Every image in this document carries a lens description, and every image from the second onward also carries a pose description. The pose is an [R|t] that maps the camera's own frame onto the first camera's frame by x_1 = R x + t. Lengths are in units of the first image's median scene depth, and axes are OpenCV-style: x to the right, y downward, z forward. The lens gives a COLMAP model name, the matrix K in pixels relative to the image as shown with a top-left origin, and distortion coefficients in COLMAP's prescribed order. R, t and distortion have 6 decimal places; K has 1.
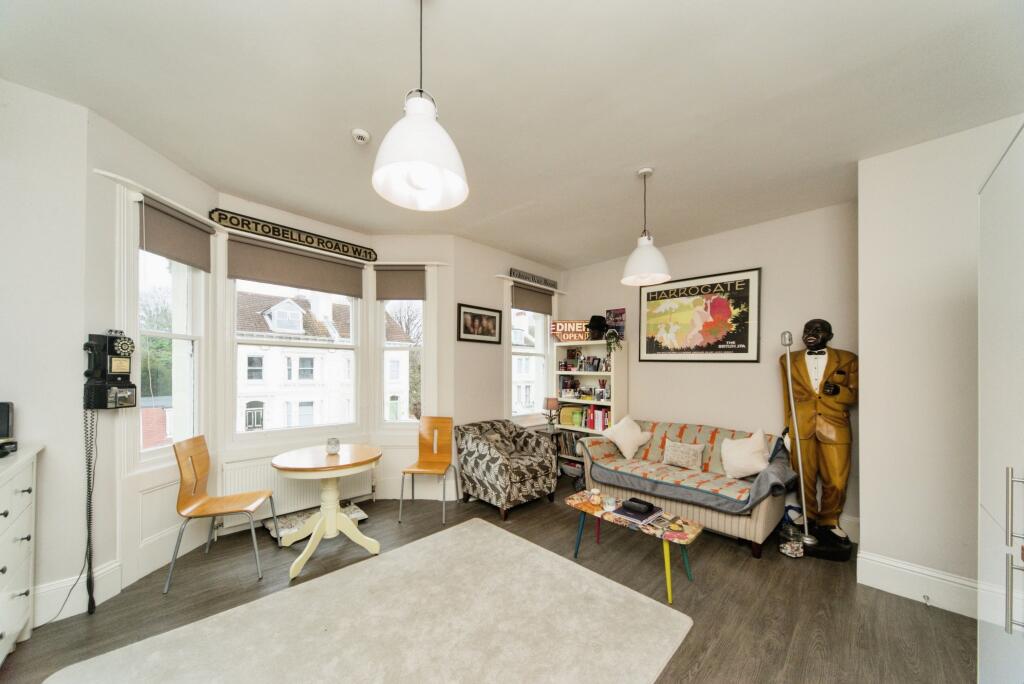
lens RADIAL K [[360.2, 0, 506.9], [0, 360.2, 375.0], [0, 0, 1]] dist [-0.000360, -0.000057]
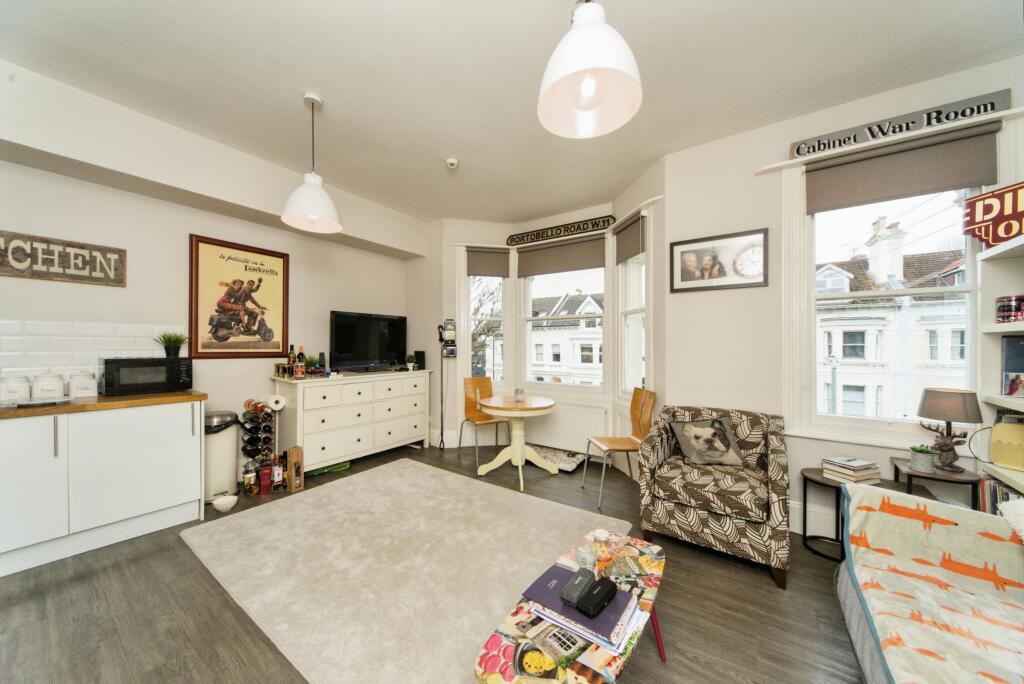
lens RADIAL K [[353.3, 0, 511.3], [0, 353.3, 357.3], [0, 0, 1]] dist [-0.001360, -0.000276]
pose [[0.172580, 0.020333, -0.984786, 0.543273], [-0.012882, 0.999748, 0.018384, 0.030065], [0.984911, 0.009513, 0.172798, 0.553668]]
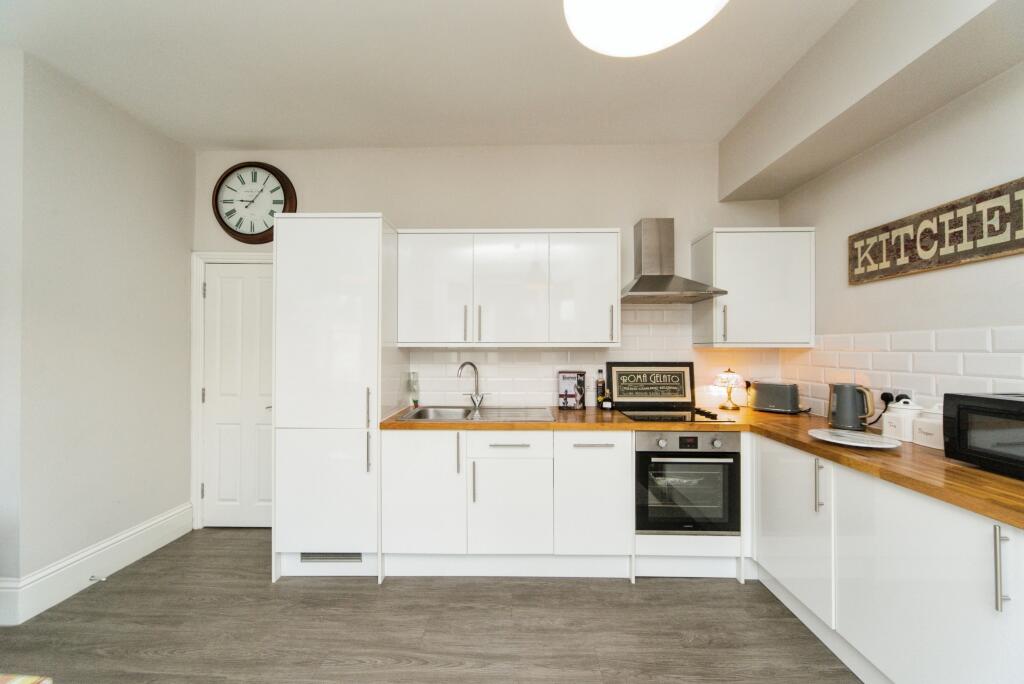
lens RADIAL K [[362.2, 0, 508.0], [0, 362.2, 345.2], [0, 0, 1]] dist [-0.000169, -0.000017]
pose [[-0.691289, -0.004431, 0.722565, -0.167067], [0.000509, 0.999978, 0.006619, 0.003356], [-0.722579, 0.004943, -0.691271, 0.510723]]
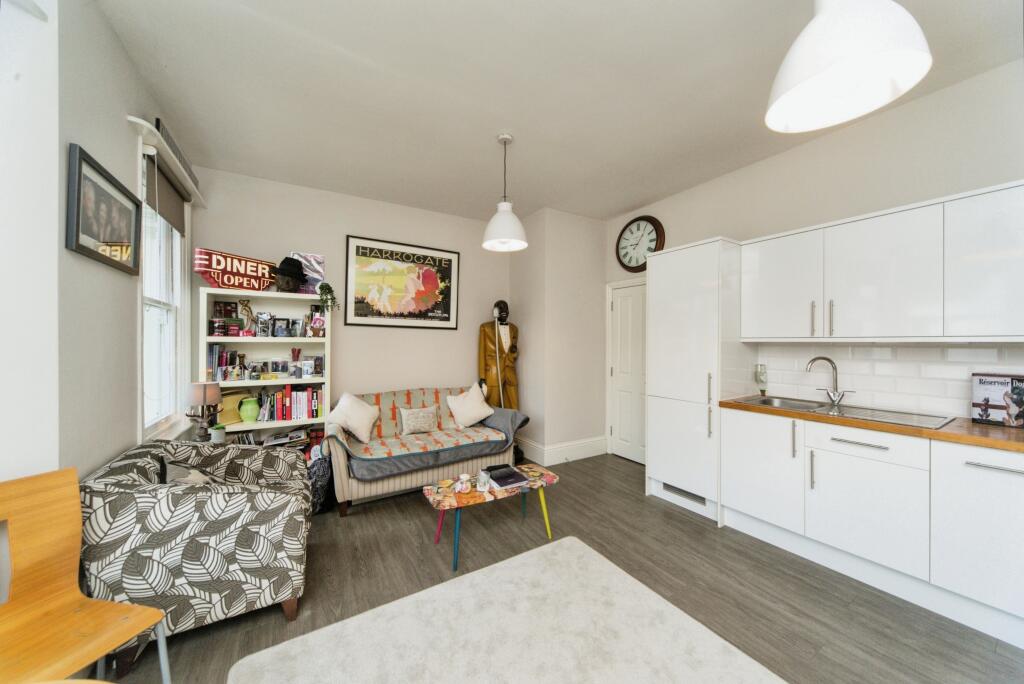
lens RADIAL K [[345.7, 0, 510.8], [0, 345.7, 346.8], [0, 0, 1]] dist [-0.001508, -0.000274]
pose [[0.231978, -0.024692, 0.972408, -0.371311], [0.012728, 0.999669, 0.022347, -0.000882], [-0.972638, 0.007193, 0.232215, 0.508246]]
